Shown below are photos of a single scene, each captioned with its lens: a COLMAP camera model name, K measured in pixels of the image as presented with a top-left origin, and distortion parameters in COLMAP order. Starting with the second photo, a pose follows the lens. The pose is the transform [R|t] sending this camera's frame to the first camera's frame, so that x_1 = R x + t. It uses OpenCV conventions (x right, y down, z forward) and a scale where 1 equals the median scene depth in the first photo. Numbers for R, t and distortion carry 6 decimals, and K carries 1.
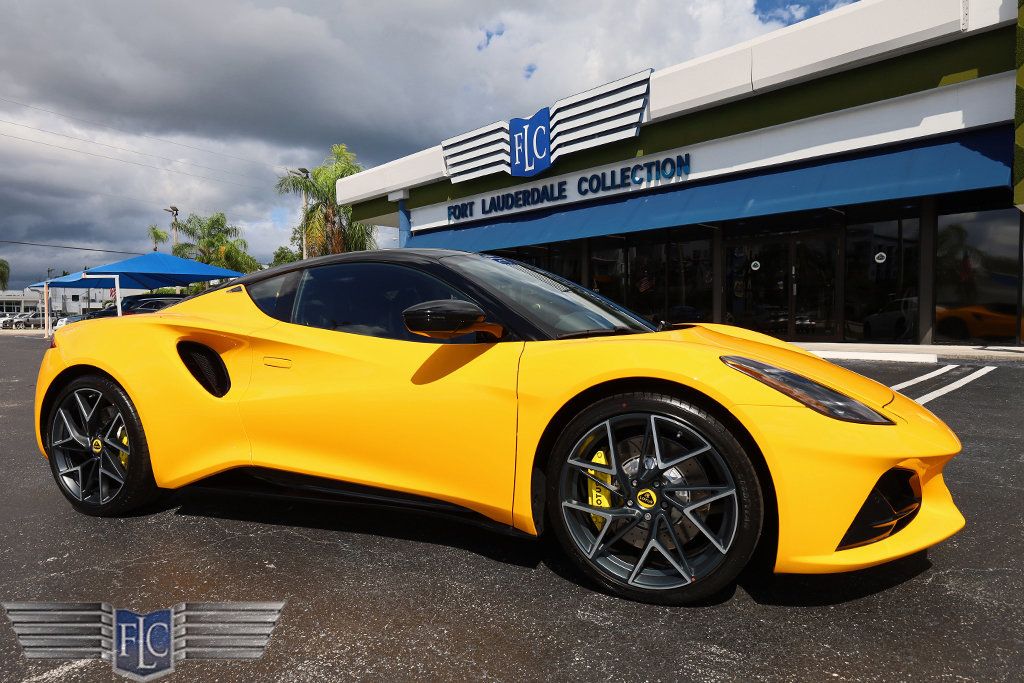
lens RADIAL K [[615.5, 0, 522.3], [0, 615.5, 337.4], [0, 0, 1]] dist [0.001950, 0.002995]
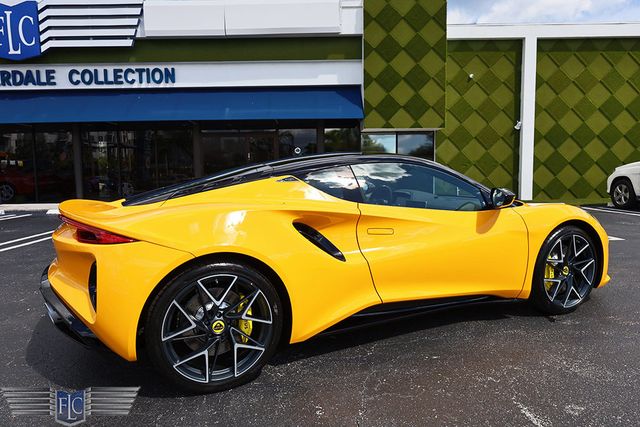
lens RADIAL K [[441.2, 0, 320.0], [0, 441.2, 213.5], [0, 0, 1]] dist [0.003031, -0.000780]
pose [[0.685902, -0.063839, 0.724888, -0.214300], [0.037005, 0.997916, 0.052869, -0.010523], [-0.726753, -0.009438, 0.686834, 0.066576]]
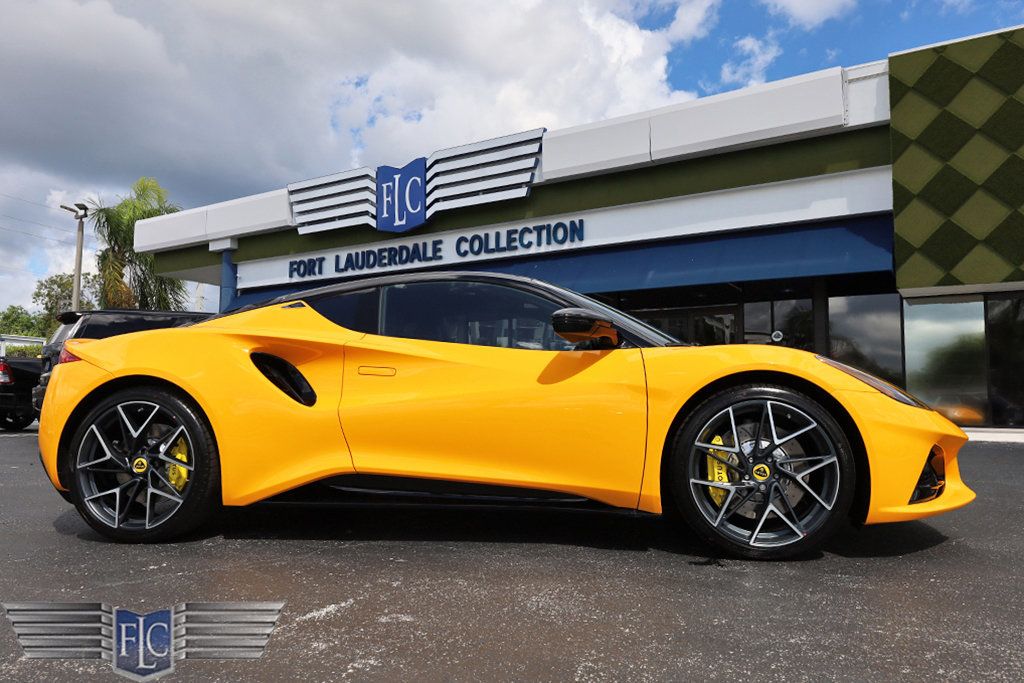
lens RADIAL K [[755.2, 0, 512.0], [0, 755.2, 341.5], [0, 0, 1]] dist [0.006361, 0.003255]
pose [[0.971627, 0.036680, 0.233657, -0.081363], [-0.007144, 0.992002, -0.126021, 0.025336], [-0.236411, 0.120777, 0.964118, -0.045264]]
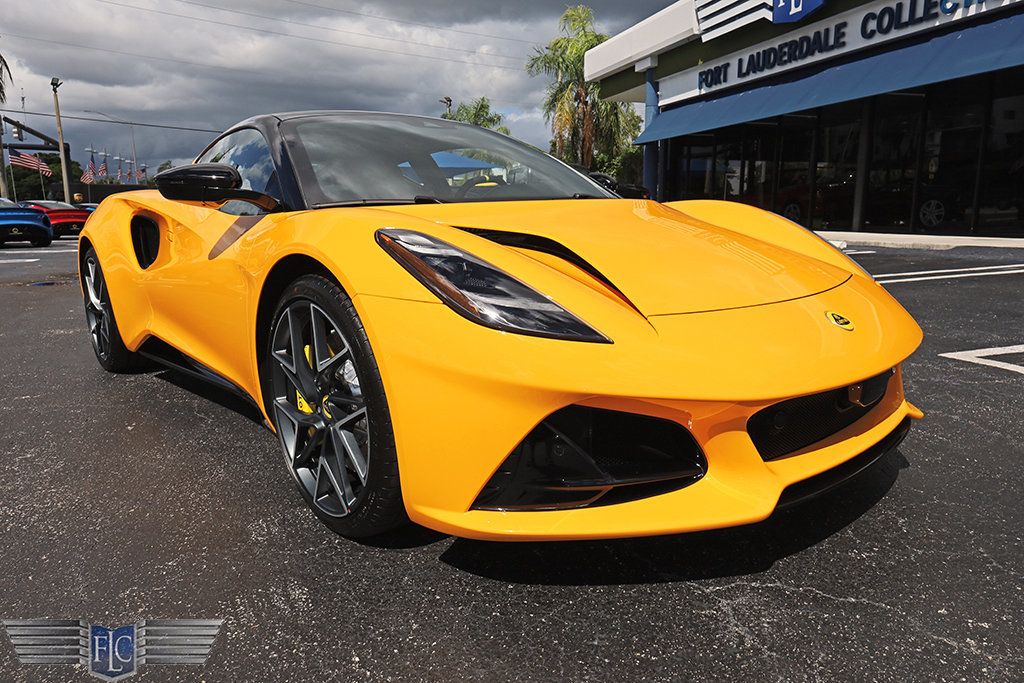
lens RADIAL K [[671.6, 0, 513.8], [0, 671.6, 340.2], [0, 0, 1]] dist [0.010011, -0.003495]
pose [[0.896394, 0.086942, -0.434648, 0.102306], [-0.017787, 0.986841, 0.160713, 0.003795], [0.442901, -0.136331, 0.886145, 0.043440]]
